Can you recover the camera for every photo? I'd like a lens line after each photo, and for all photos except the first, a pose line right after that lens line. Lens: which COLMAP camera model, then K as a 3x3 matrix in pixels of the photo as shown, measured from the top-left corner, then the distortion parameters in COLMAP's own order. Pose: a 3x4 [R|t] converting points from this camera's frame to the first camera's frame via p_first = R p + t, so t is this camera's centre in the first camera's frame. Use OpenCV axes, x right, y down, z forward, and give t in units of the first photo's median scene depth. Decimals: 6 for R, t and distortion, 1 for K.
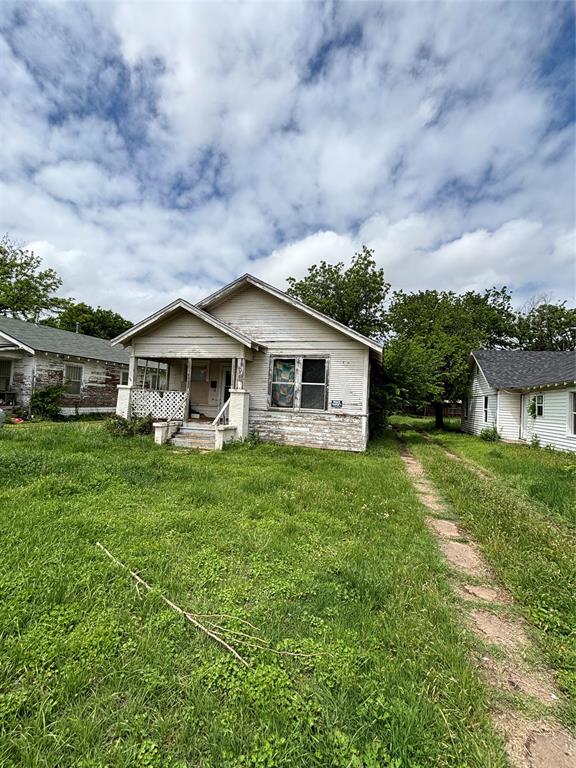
lens RADIAL K [[333.2, 0, 298.5], [0, 333.2, 382.7], [0, 0, 1]] dist [0.000267, 0.000180]
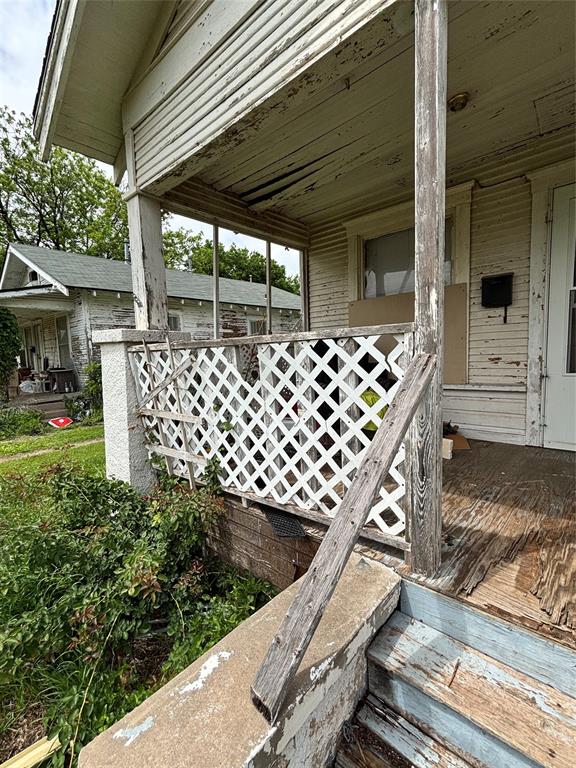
lens RADIAL K [[346.3, 0, 286.5], [0, 346.3, 382.6], [0, 0, 1]] dist [0.000605, 0.001183]
pose [[0.876142, -0.037721, -0.480576, -0.313900], [0.103703, 0.988340, 0.111486, 0.028599], [0.470767, -0.147515, 0.869838, 0.859337]]
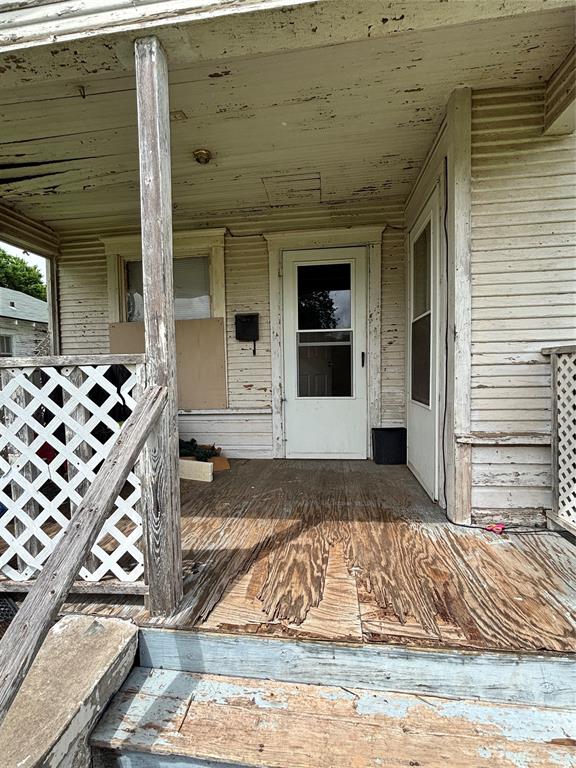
lens RADIAL K [[346.3, 0, 286.5], [0, 346.3, 382.6], [0, 0, 1]] dist [0.000605, 0.001183]
pose [[0.992479, -0.070568, 0.100026, -0.297376], [0.061043, 0.993577, 0.095277, 0.027404], [-0.106107, -0.088455, 0.990413, 0.865067]]
